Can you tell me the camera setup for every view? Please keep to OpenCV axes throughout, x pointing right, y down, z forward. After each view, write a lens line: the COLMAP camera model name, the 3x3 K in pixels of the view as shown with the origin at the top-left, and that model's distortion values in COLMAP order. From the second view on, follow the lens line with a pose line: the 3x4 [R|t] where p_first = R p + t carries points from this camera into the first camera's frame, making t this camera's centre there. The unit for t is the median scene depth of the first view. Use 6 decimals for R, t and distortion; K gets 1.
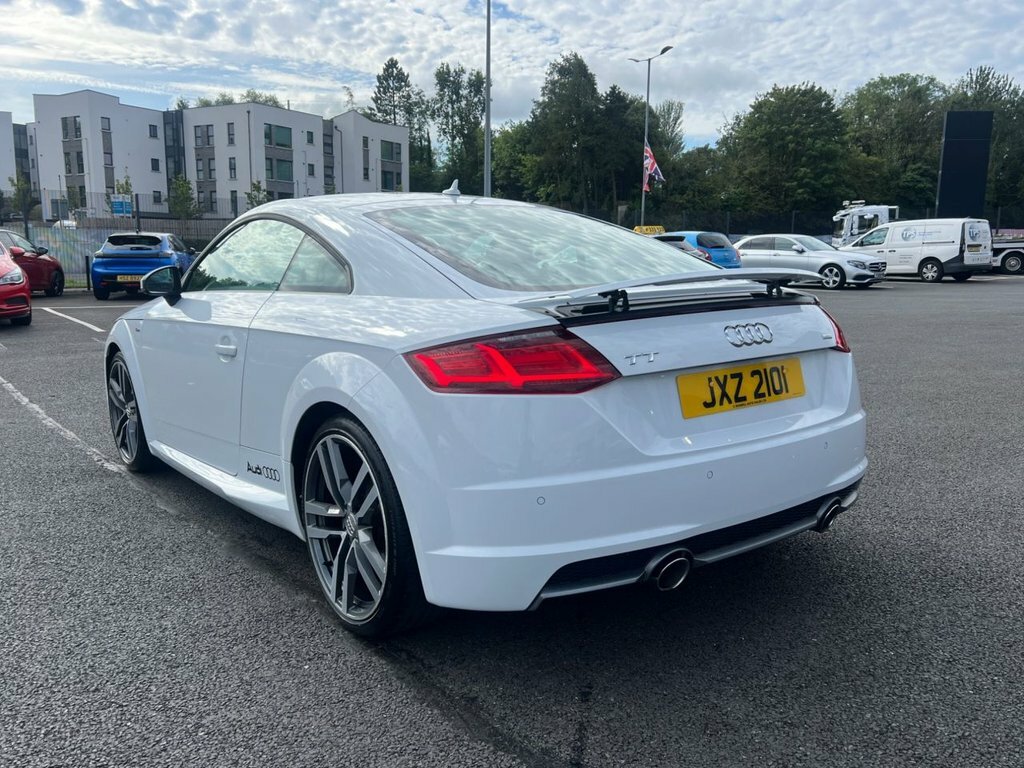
lens RADIAL K [[816.9, 0, 509.6], [0, 816.9, 399.9], [0, 0, 1]] dist [0.015647, -0.020005]
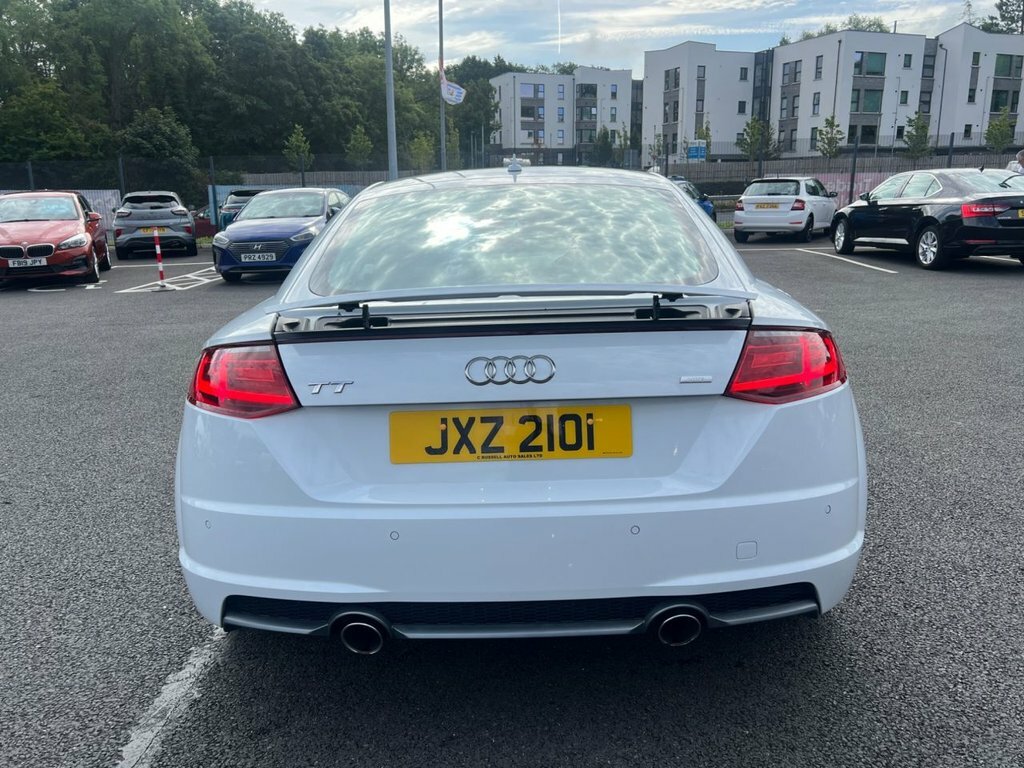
lens RADIAL K [[816.9, 0, 509.6], [0, 816.9, 399.9], [0, 0, 1]] dist [0.015647, -0.020005]
pose [[0.787388, 0.126735, -0.603289, 0.243201], [-0.084030, 0.991570, 0.098629, -0.040492], [0.610703, -0.026965, 0.791400, 0.124465]]
